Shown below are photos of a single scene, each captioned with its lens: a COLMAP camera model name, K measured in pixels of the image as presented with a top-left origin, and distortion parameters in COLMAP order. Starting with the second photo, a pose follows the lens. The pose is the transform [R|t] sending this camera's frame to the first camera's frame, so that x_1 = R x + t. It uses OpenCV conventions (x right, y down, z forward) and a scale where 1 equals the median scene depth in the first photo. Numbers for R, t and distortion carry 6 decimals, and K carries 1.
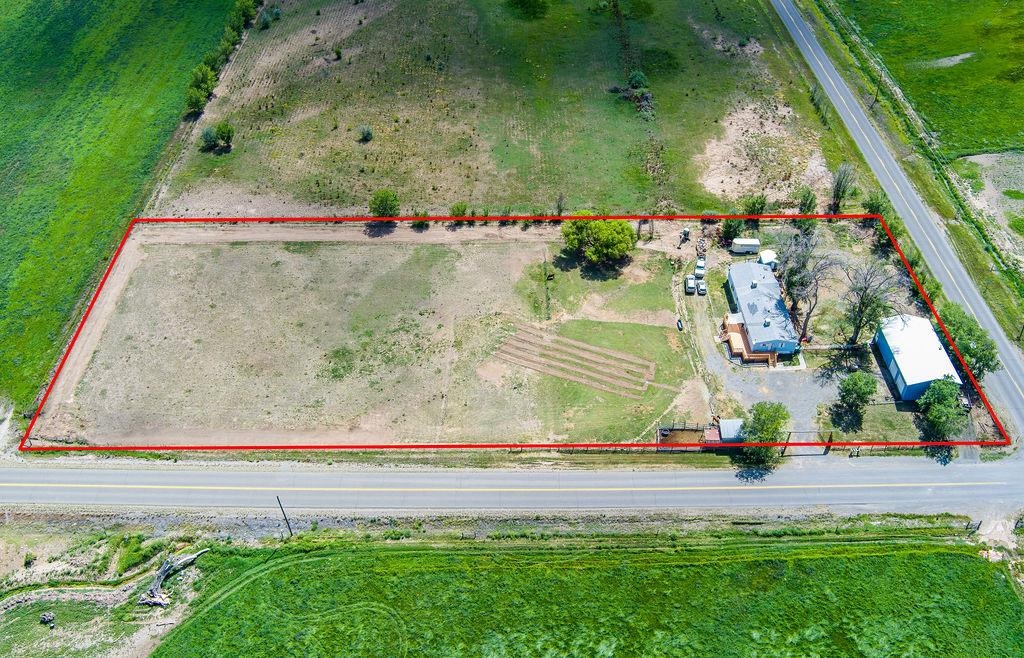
lens RADIAL K [[804.7, 0, 543.7], [0, 804.7, 378.3], [0, 0, 1]] dist [-0.055256, -0.004683]
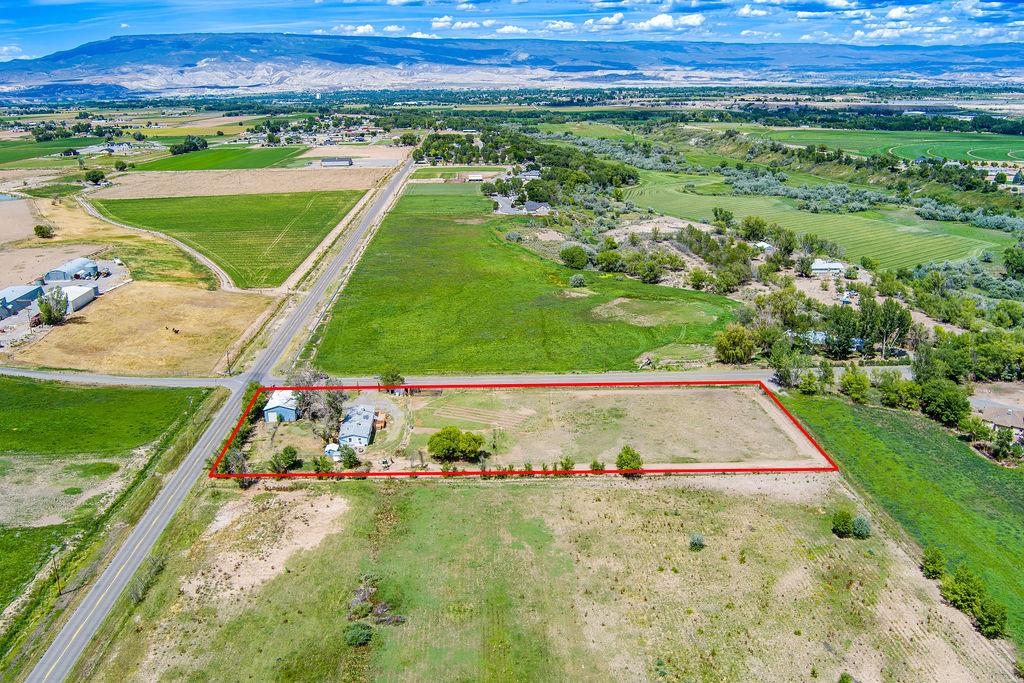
lens RADIAL K [[822.2, 0, 512.0], [0, 822.2, 341.5], [0, 0, 1]] dist [-0.072884, 0.011502]
pose [[-0.999863, 0.013802, -0.009136, -0.016170], [-0.002214, 0.435497, 0.900188, -1.621858], [0.016403, 0.900084, -0.435407, 1.580984]]
